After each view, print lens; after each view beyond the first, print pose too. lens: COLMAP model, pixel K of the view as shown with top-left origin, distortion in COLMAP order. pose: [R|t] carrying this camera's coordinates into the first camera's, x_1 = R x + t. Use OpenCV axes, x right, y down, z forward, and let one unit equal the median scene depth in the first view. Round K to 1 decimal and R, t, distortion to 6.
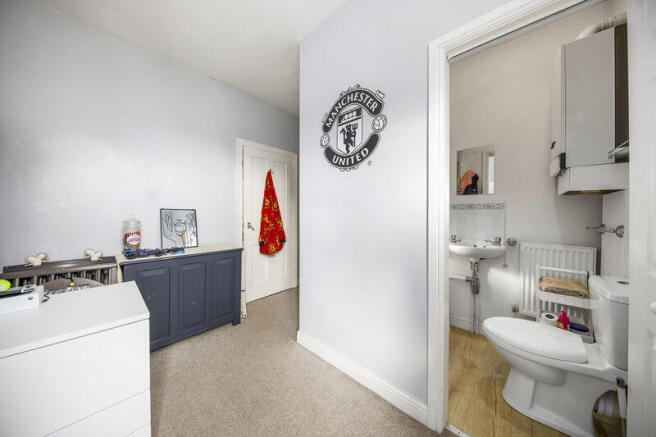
lens RADIAL K [[210.4, 0, 328.7], [0, 210.4, 213.3], [0, 0, 1]] dist [-0.000146, -0.000011]
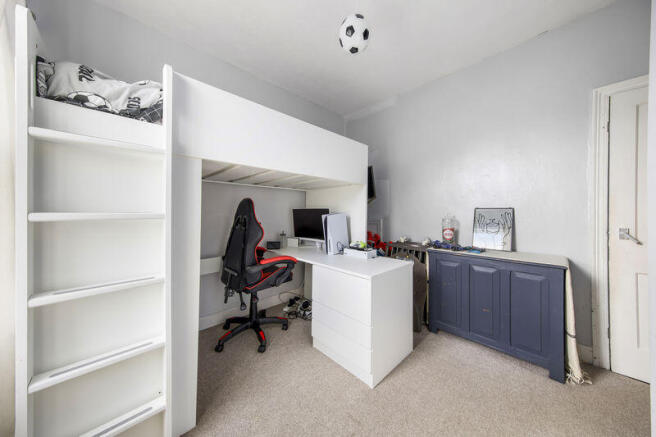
lens RADIAL K [[222.8, 0, 329.4], [0, 222.8, 212.9], [0, 0, 1]] dist [-0.000161, -0.000035]
pose [[-0.067724, 0.003884, -0.997697, 0.333044], [-0.004140, 0.999983, 0.004174, 0.001754], [0.997695, 0.004413, -0.067707, 0.357084]]
